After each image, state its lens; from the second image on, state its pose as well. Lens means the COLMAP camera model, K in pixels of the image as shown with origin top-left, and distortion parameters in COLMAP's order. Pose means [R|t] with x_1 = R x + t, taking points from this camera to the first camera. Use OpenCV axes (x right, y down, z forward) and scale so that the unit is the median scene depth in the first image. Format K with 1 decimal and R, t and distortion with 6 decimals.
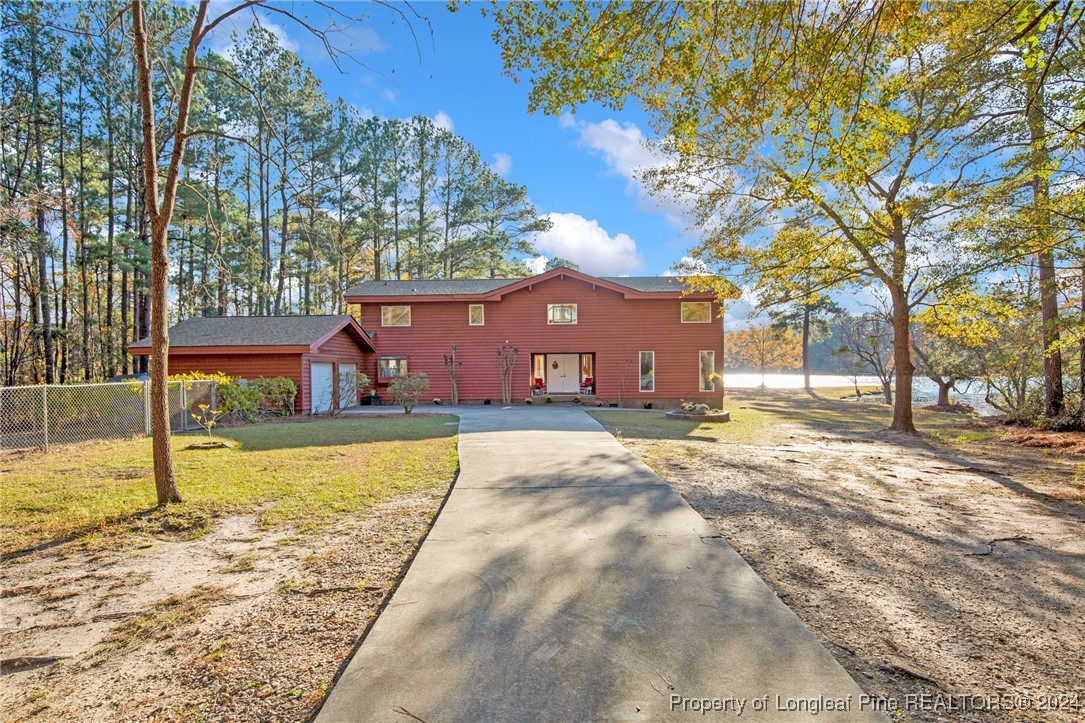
lens RADIAL K [[532.1, 0, 542.5], [0, 532.1, 361.5], [0, 0, 1]] dist [0.000215, 0.000022]
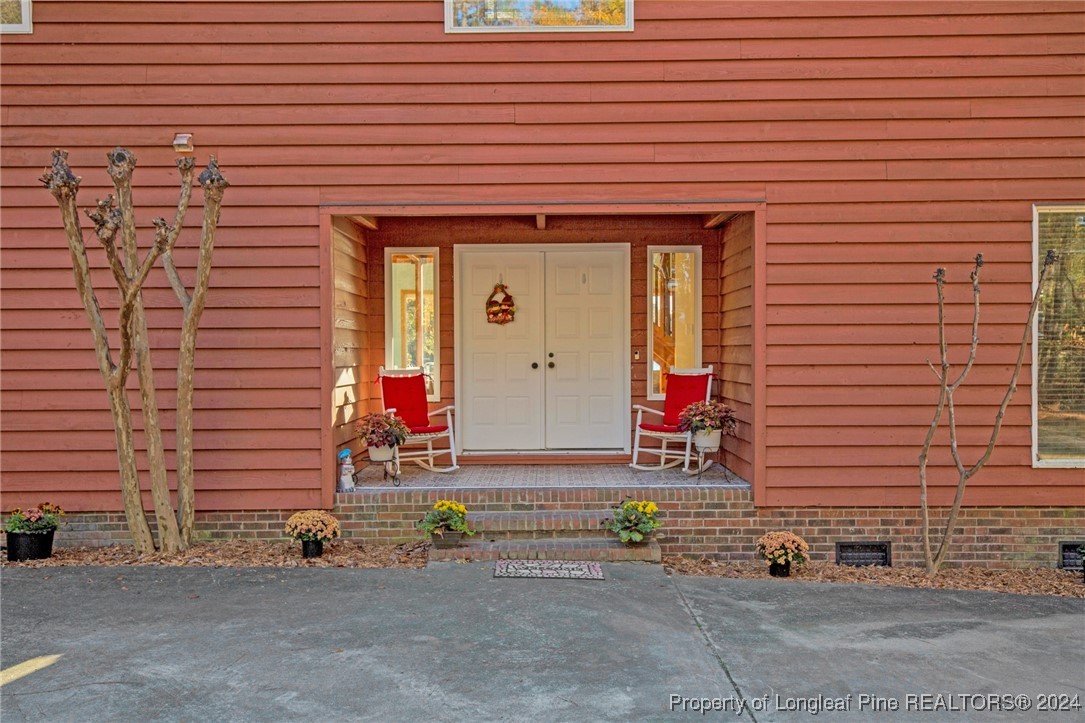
lens RADIAL K [[872.5, 0, 542.5], [0, 872.5, 361.5], [0, 0, 1]] dist [0.006353, 0.003376]
pose [[0.999270, 0.002751, 0.038102, 0.028217], [-0.003805, 0.999611, 0.027629, 0.018935], [-0.038011, -0.027754, 0.998892, 0.734225]]
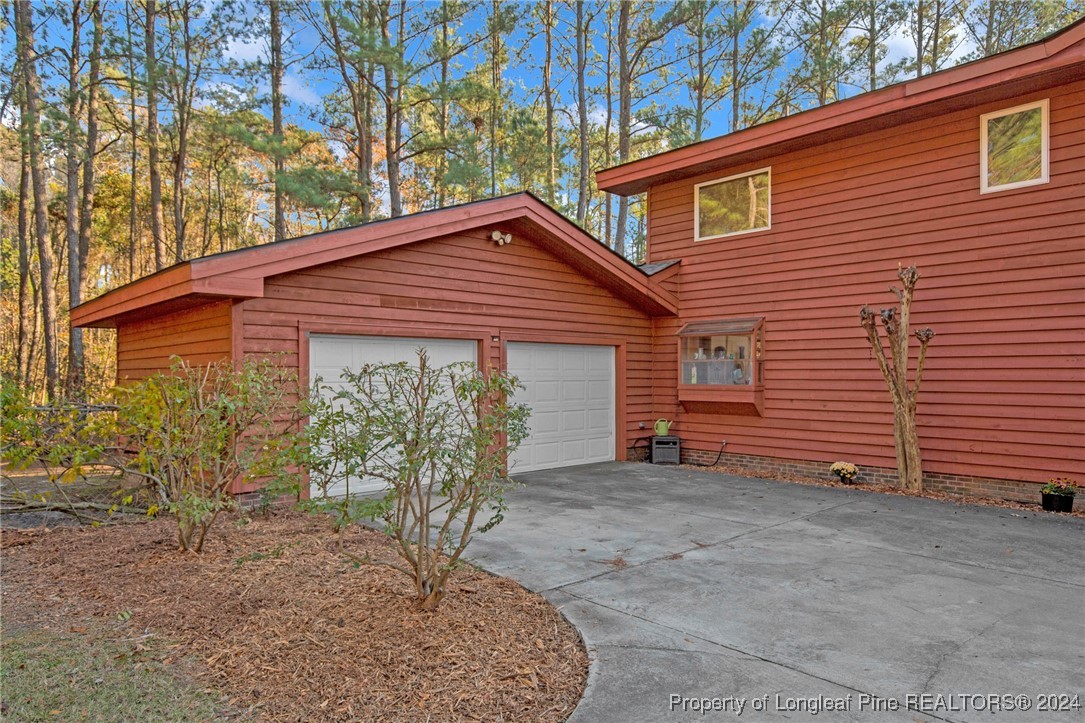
lens RADIAL K [[675.4, 0, 542.4], [0, 675.4, 384.1], [0, 0, 1]] dist [-0.004875, 0.000490]
pose [[0.714278, 0.022036, -0.699515, -0.057309], [0.007649, 0.999199, 0.039287, 0.010737], [0.699820, -0.033413, 0.713537, 0.608945]]
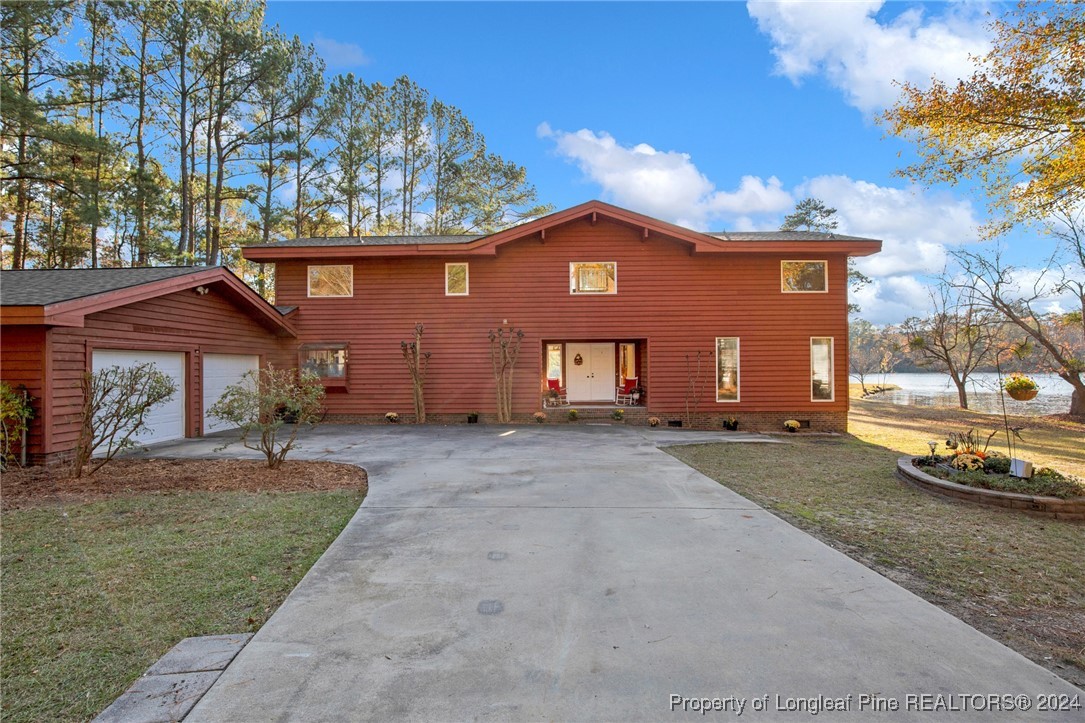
lens RADIAL K [[506.6, 0, 536.1], [0, 506.6, 347.5], [0, 0, 1]] dist [-0.002654, -0.000281]
pose [[0.999964, 0.003917, 0.007465, -0.034159], [-0.003777, 0.999818, -0.018675, 0.004127], [-0.007536, 0.018646, 0.999798, 0.397782]]
